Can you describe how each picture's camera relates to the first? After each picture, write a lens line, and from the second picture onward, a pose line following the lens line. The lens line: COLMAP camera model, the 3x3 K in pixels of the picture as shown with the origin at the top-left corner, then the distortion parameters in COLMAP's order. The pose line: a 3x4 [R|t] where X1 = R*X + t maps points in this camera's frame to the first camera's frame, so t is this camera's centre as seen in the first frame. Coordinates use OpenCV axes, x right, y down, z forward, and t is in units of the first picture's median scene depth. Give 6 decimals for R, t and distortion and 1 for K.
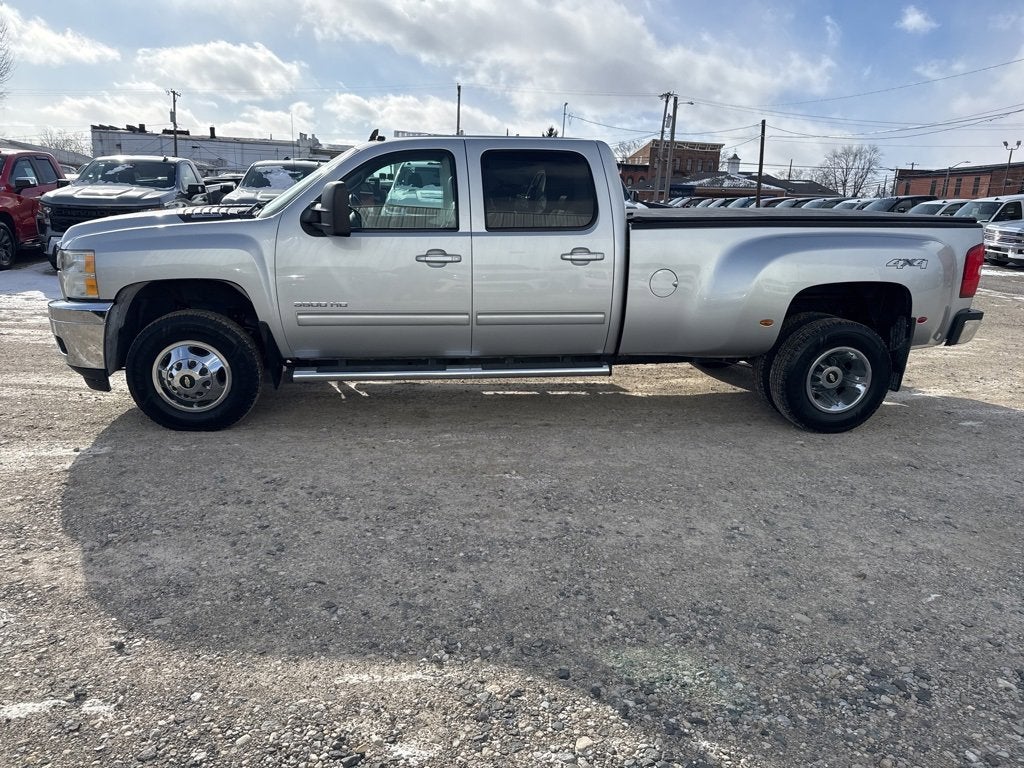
lens RADIAL K [[725.2, 0, 501.4], [0, 725.2, 384.4], [0, 0, 1]] dist [0.029202, -0.033804]
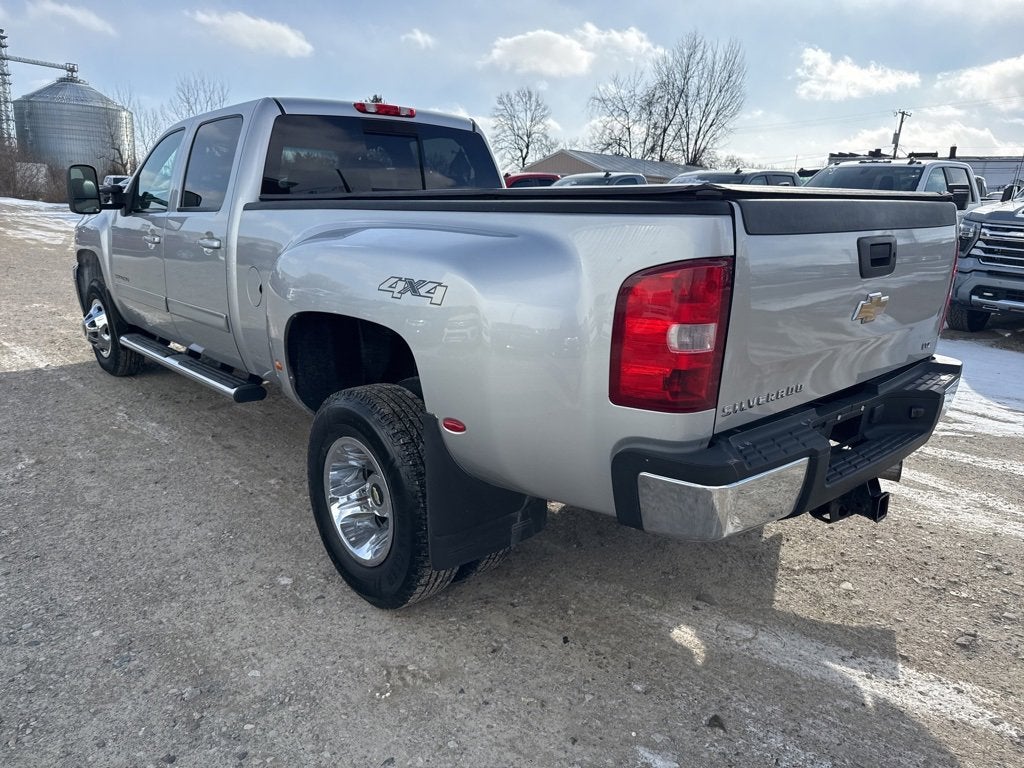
lens RADIAL K [[725.2, 0, 501.4], [0, 725.2, 384.4], [0, 0, 1]] dist [0.029202, -0.033804]
pose [[0.577021, 0.189793, -0.794371, 1.068572], [-0.218118, 0.973108, 0.074060, -0.172697], [0.787065, 0.130533, 0.602901, 0.879571]]
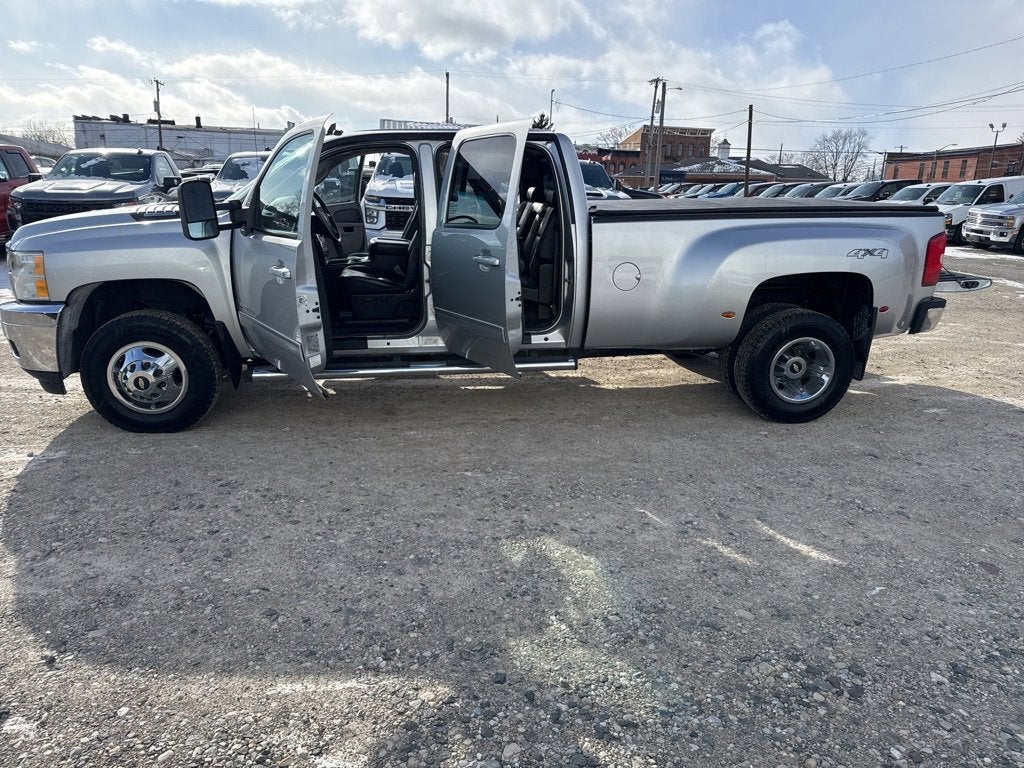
lens RADIAL K [[724.1, 0, 512.0], [0, 724.1, 384.0], [0, 0, 1]] dist [0.032924, -0.037594]
pose [[0.999669, -0.016240, 0.019968, 0.049549], [0.015914, 0.999739, 0.016364, -0.011673], [-0.020228, -0.016041, 0.999667, 0.006422]]
